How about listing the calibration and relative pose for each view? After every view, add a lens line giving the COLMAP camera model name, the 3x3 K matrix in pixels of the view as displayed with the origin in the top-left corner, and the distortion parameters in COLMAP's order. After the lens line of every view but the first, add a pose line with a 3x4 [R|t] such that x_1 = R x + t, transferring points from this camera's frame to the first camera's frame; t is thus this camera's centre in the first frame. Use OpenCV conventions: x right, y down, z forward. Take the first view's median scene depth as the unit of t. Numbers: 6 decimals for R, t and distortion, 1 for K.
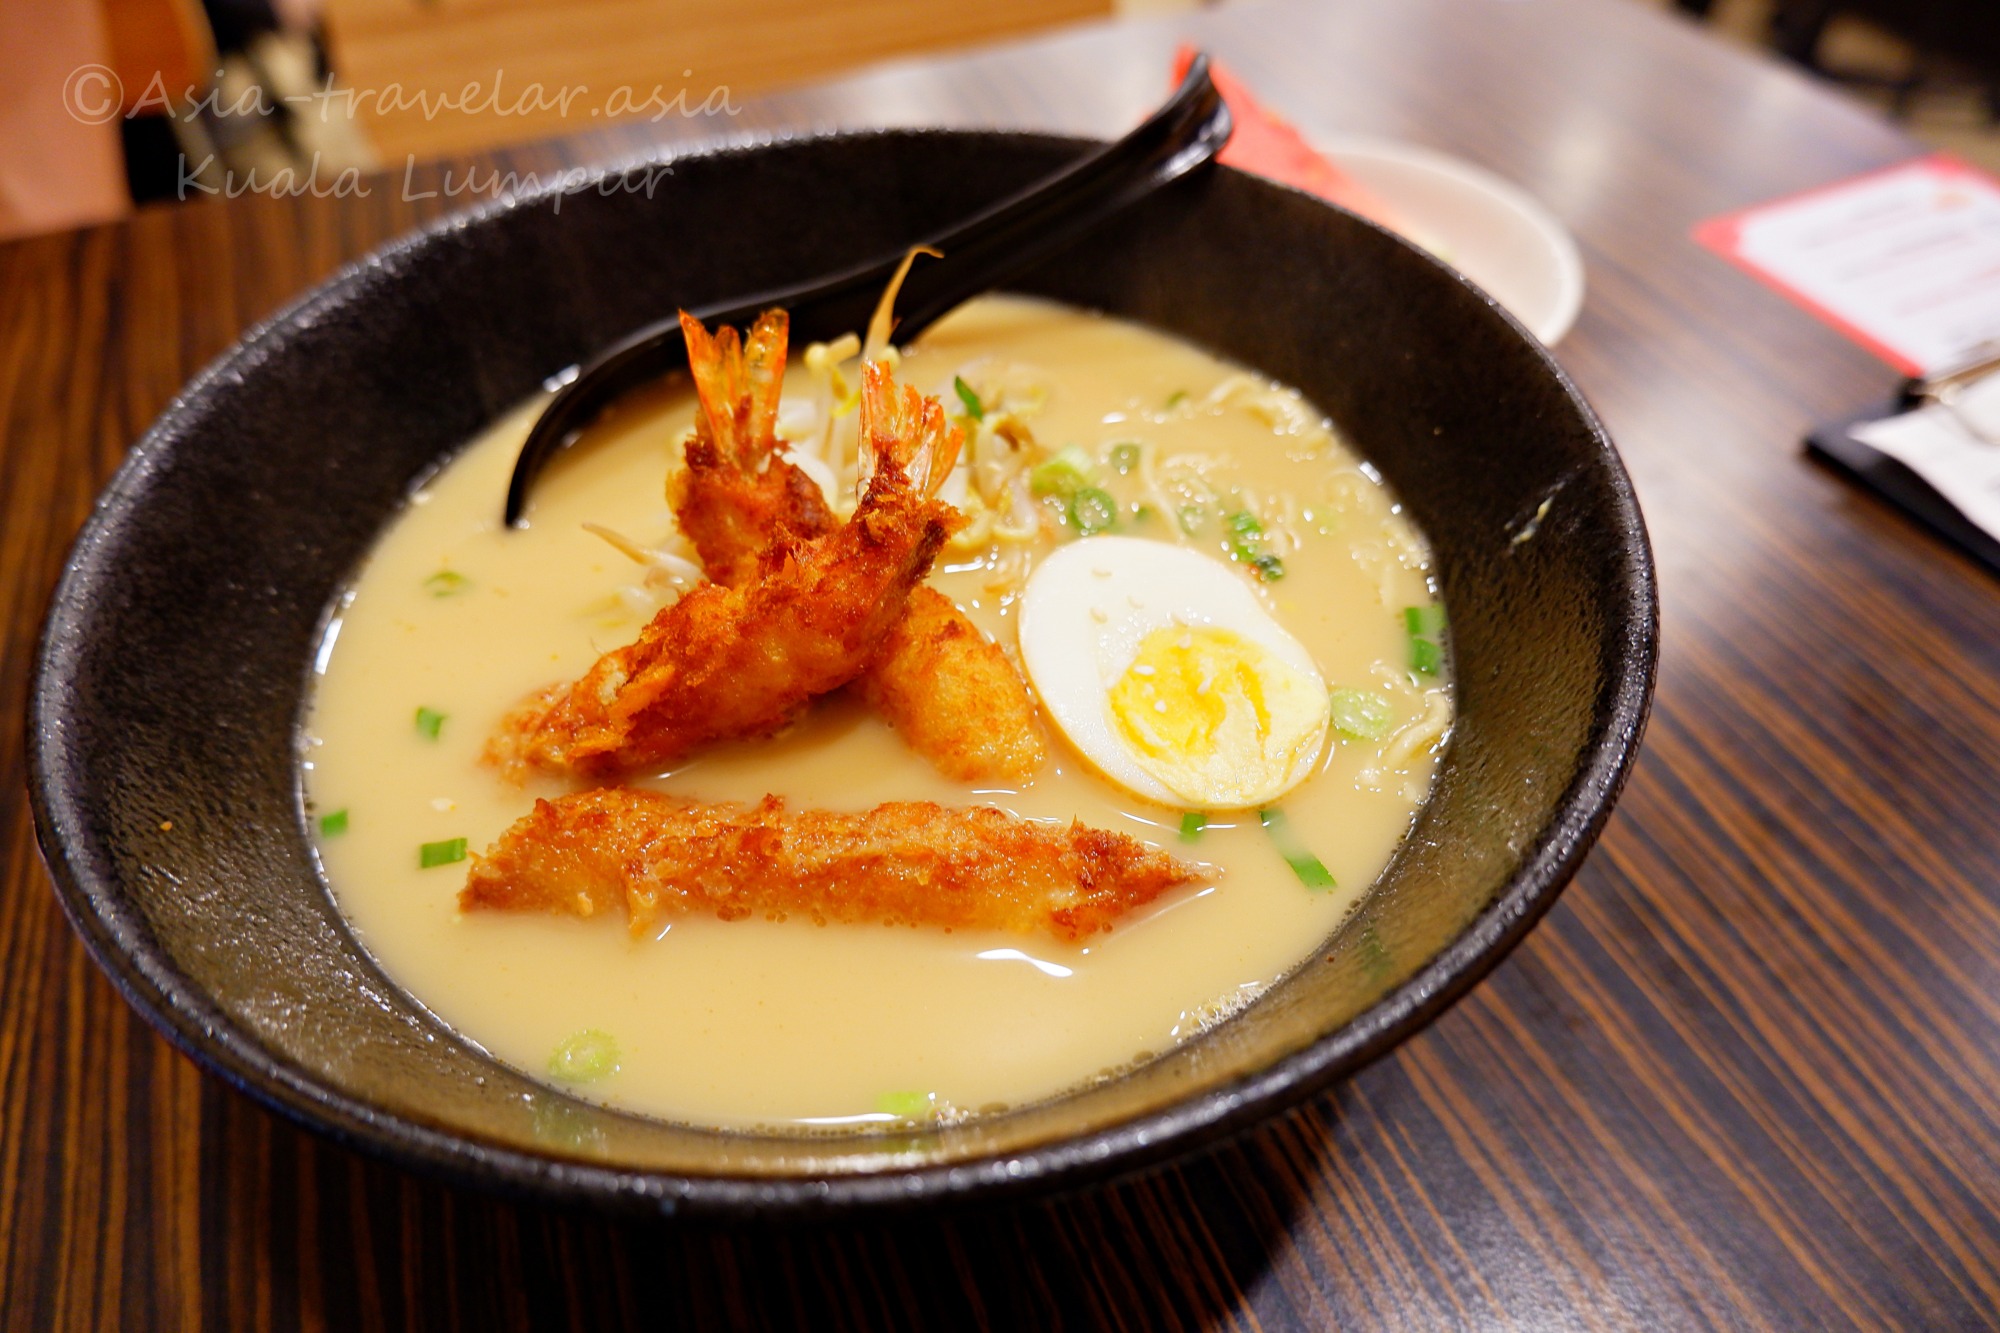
lens RADIAL K [[1318.5, 0, 1000.0], [0, 1318.5, 666.5], [0, 0, 1]] dist [-0.005691, -0.001645]
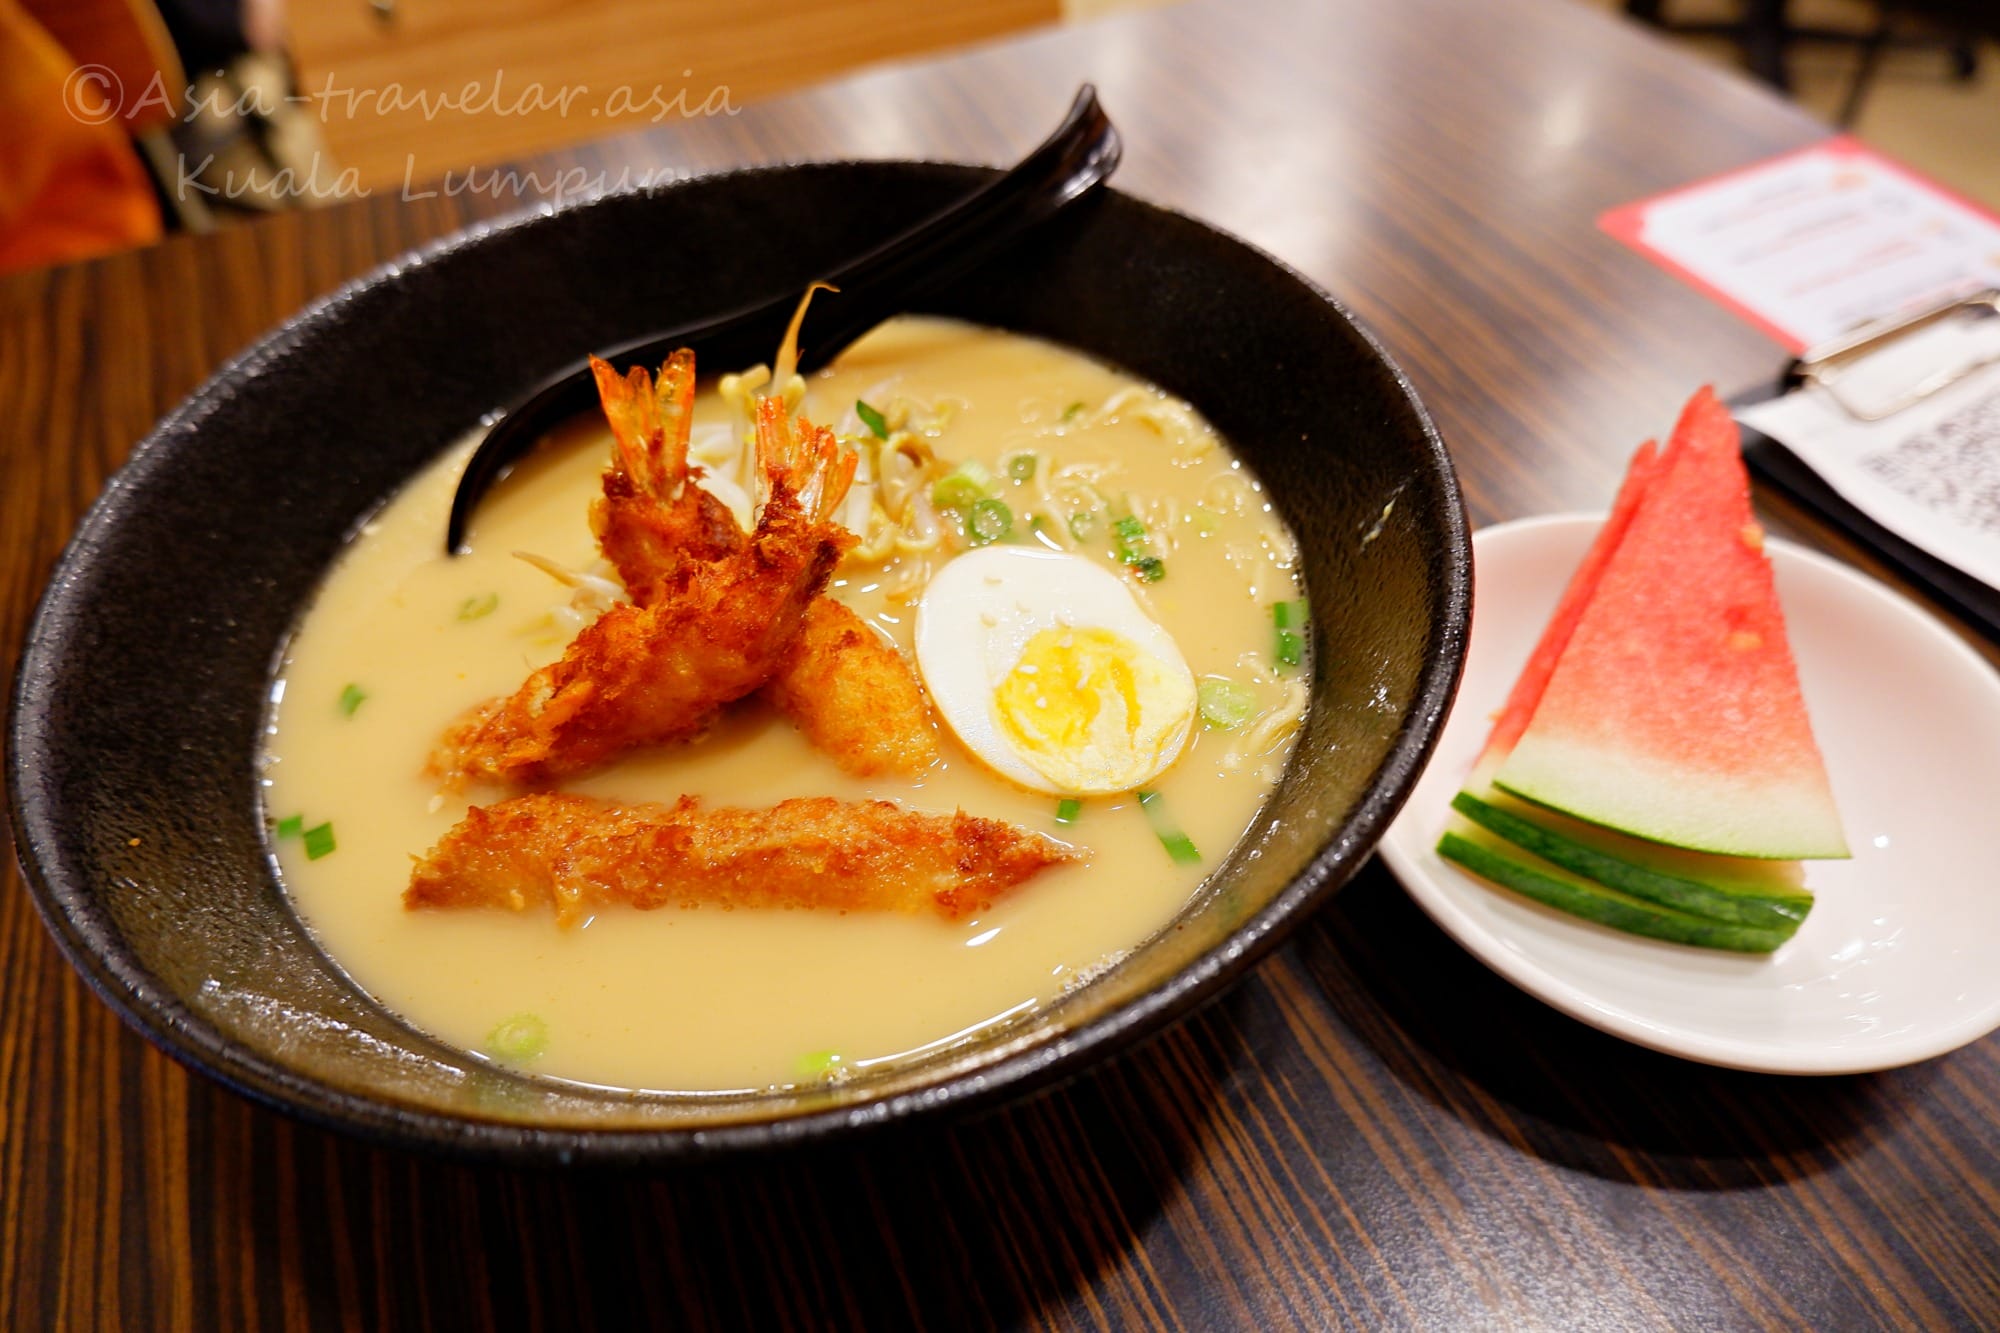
lens RADIAL K [[1318.5, 0, 1000.0], [0, 1318.5, 666.5], [0, 0, 1]] dist [-0.005691, -0.001645]
pose [[0.999459, -0.032829, -0.002012, 0.089085], [0.032853, 0.999364, 0.013836, -0.015866], [0.001557, -0.013894, 0.999902, -0.094399]]
